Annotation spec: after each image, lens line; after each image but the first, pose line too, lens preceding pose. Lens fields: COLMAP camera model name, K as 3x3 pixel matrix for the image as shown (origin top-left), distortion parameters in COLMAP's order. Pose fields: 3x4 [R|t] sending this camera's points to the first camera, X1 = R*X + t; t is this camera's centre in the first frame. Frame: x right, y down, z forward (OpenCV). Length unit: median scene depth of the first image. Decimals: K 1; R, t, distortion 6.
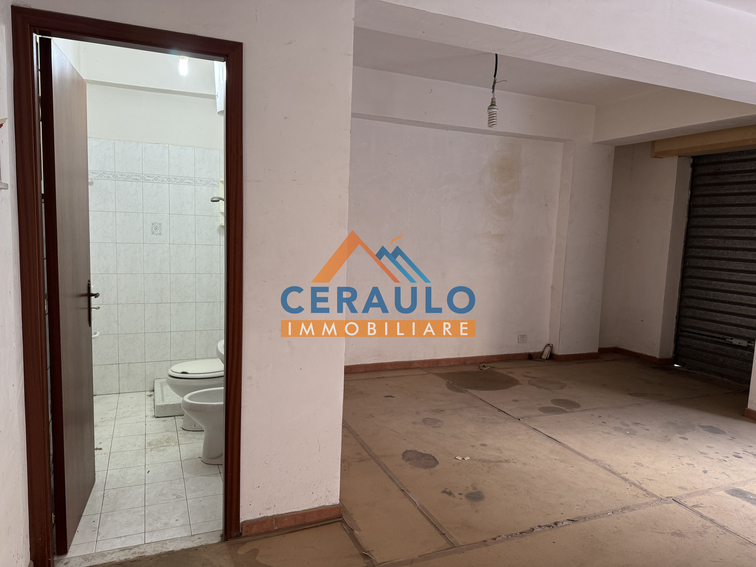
lens RADIAL K [[529.4, 0, 378.9], [0, 529.4, 277.3], [0, 0, 1]] dist [0.081591, -0.103252]
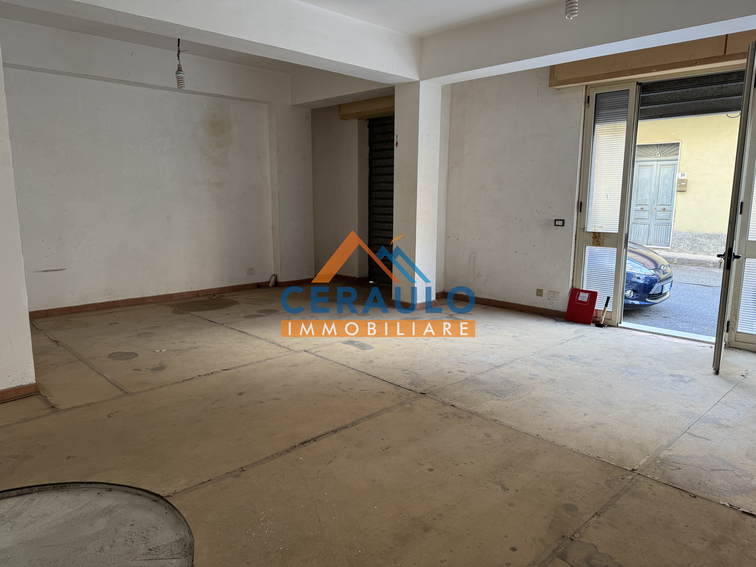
lens RADIAL K [[529.4, 0, 378.9], [0, 529.4, 277.3], [0, 0, 1]] dist [0.081591, -0.103252]
pose [[0.930560, -0.086145, 0.355860, 0.138105], [0.060927, 0.994810, 0.081495, 0.060254], [-0.361033, -0.054155, 0.930979, -0.265005]]
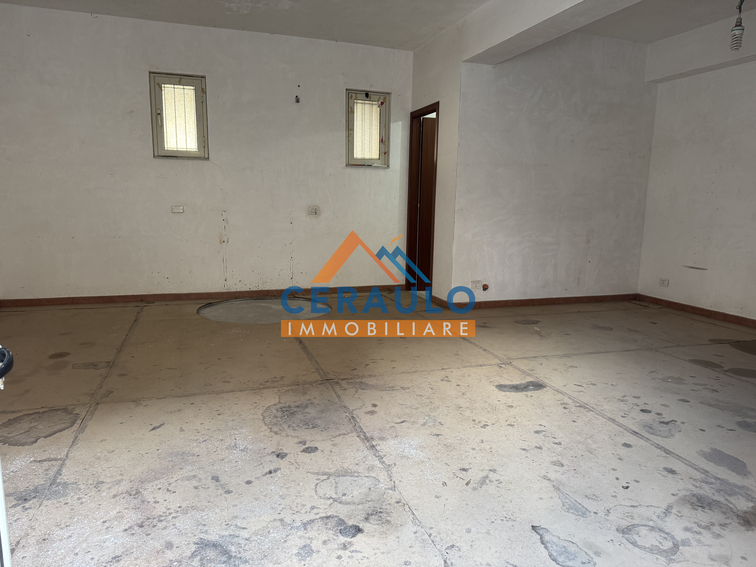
lens RADIAL K [[523.8, 0, 374.0], [0, 523.8, 285.9], [0, 0, 1]] dist [0.091280, -0.131238]
pose [[-0.081537, 0.127490, -0.988483, 1.073010], [-0.113267, 0.984174, 0.136277, 0.057006], [0.990213, 0.123075, -0.065806, 0.443196]]
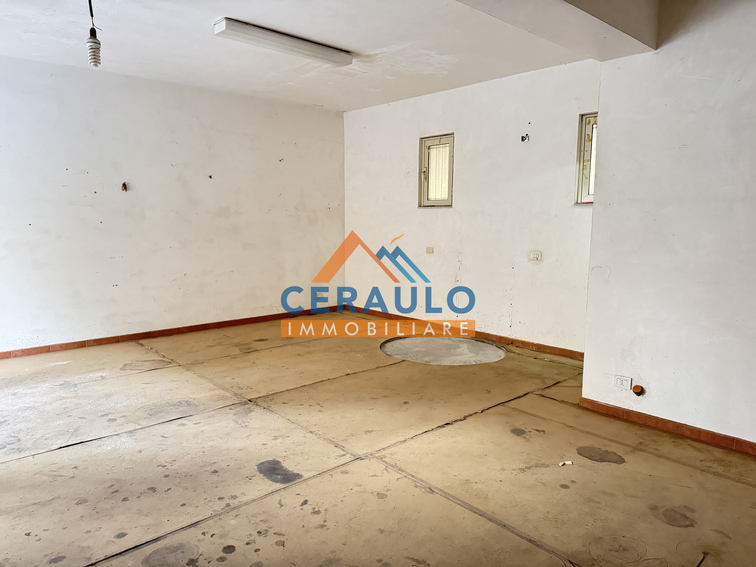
lens RADIAL K [[522.8, 0, 385.4], [0, 522.8, 284.8], [0, 0, 1]] dist [0.071963, -0.101328]
pose [[-0.938992, 0.004003, -0.343914, 0.510168], [-0.070812, 0.976260, 0.204701, -0.079858], [0.336569, 0.216566, -0.916417, 1.127823]]
